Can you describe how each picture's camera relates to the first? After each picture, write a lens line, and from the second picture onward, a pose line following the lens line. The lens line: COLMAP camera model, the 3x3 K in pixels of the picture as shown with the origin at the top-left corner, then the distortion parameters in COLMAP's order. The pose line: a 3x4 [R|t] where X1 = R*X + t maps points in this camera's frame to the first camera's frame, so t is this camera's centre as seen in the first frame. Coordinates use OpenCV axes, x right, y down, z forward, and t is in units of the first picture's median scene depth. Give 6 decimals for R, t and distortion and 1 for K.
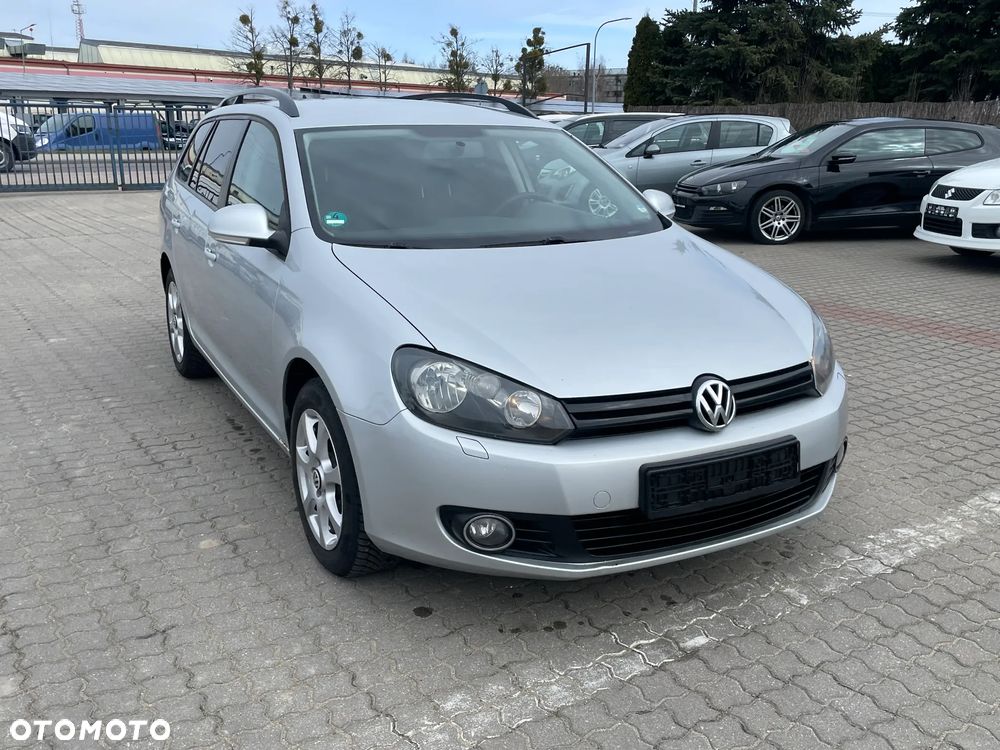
lens RADIAL K [[926.8, 0, 499.9], [0, 926.8, 386.7], [0, 0, 1]] dist [0.041006, 0.000000]
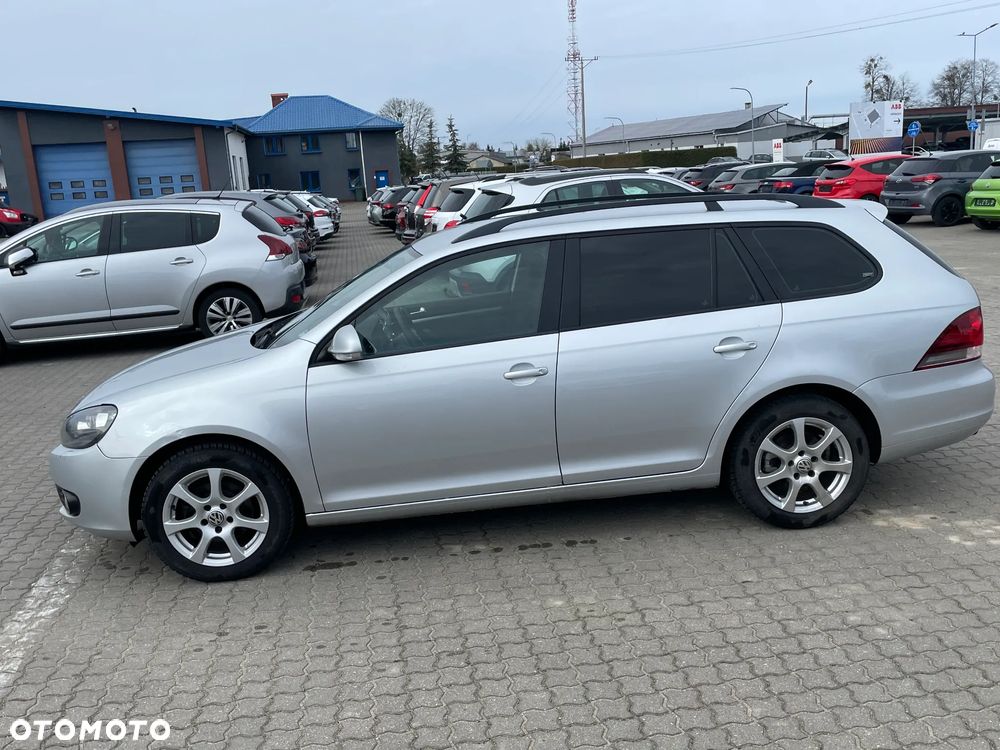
lens RADIAL K [[926.8, 0, 503.5], [0, 926.8, 395.7], [0, 0, 1]] dist [0.041006, 0.000000]
pose [[-0.411634, 0.234668, -0.880618, 0.298514], [-0.189447, 0.923138, 0.334554, -0.155218], [0.891441, 0.304544, -0.335537, 0.461560]]
